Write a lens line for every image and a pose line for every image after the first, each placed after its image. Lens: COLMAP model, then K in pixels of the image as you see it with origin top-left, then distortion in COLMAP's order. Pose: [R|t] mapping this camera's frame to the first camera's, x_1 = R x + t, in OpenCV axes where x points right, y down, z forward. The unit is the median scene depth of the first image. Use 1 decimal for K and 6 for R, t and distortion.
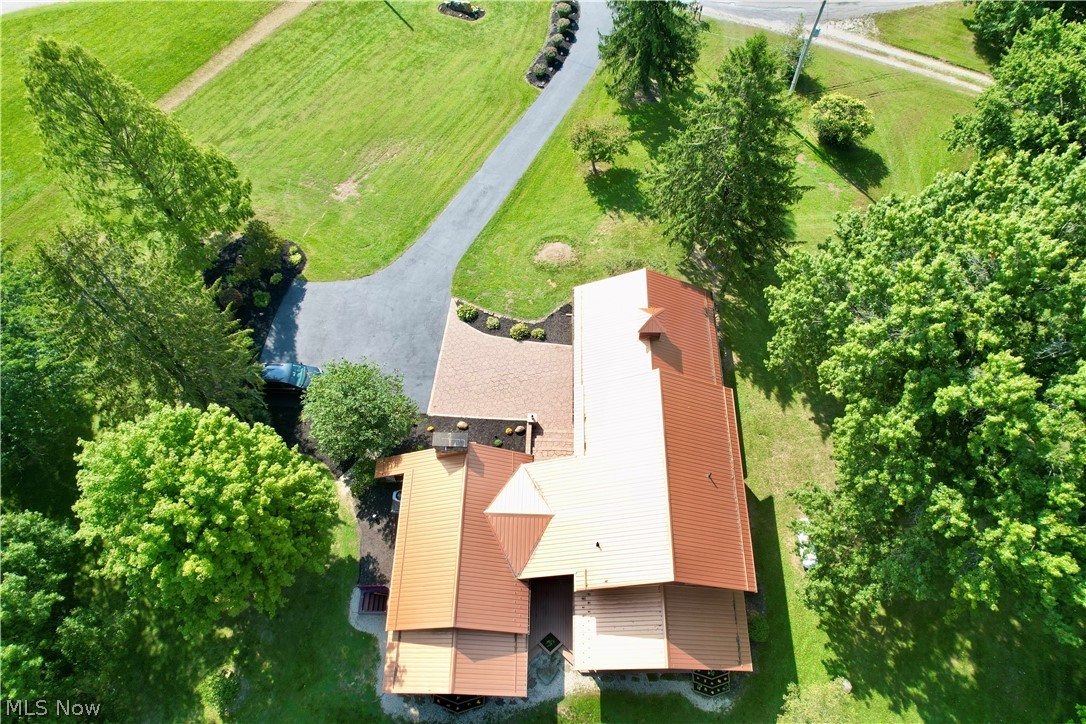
lens RADIAL K [[688.2, 0, 546.8], [0, 688.2, 364.4], [0, 0, 1]] dist [-0.062979, 0.050465]
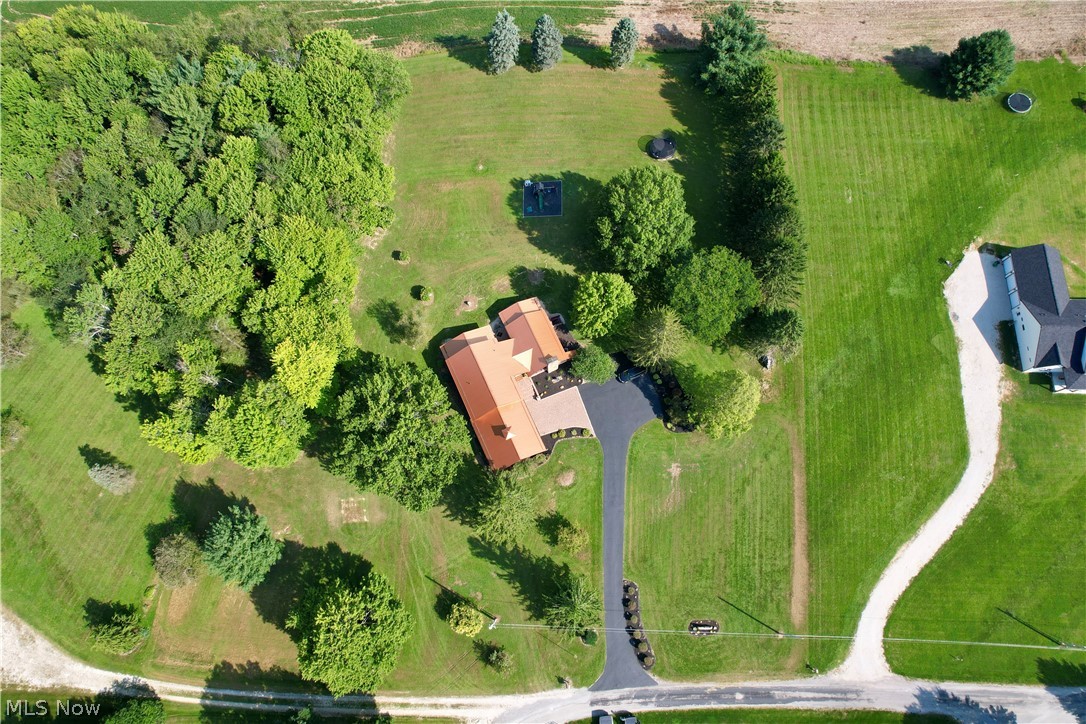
lens RADIAL K [[688.2, 0, 542.4], [0, 688.2, 357.1], [0, 0, 1]] dist [-0.062979, 0.050465]
pose [[-0.900881, 0.418732, -0.114352, 0.238655], [-0.370658, -0.605012, 0.704679, -2.014376], [0.225888, 0.677218, 0.700250, -1.143764]]
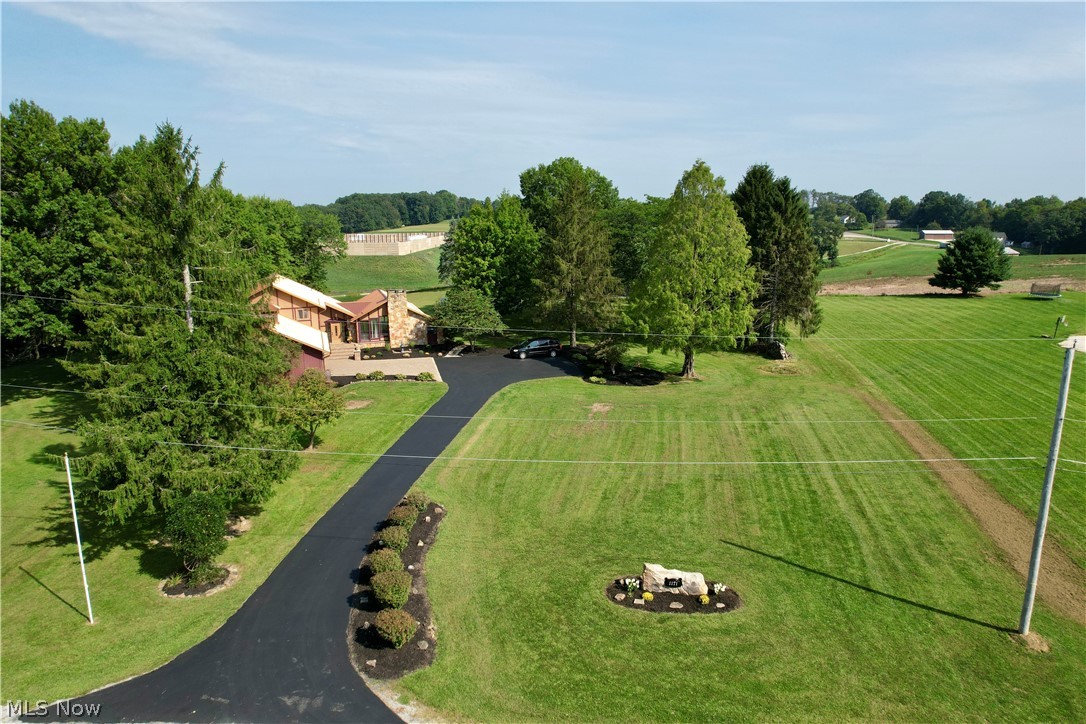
lens RADIAL K [[688.2, 0, 540.4], [0, 688.2, 357.8], [0, 0, 1]] dist [-0.062979, 0.050465]
pose [[-0.941581, 0.070610, -0.329302, 0.107244], [-0.292966, 0.310566, 0.904278, -1.585930], [0.166121, 0.947926, -0.271737, 1.736414]]
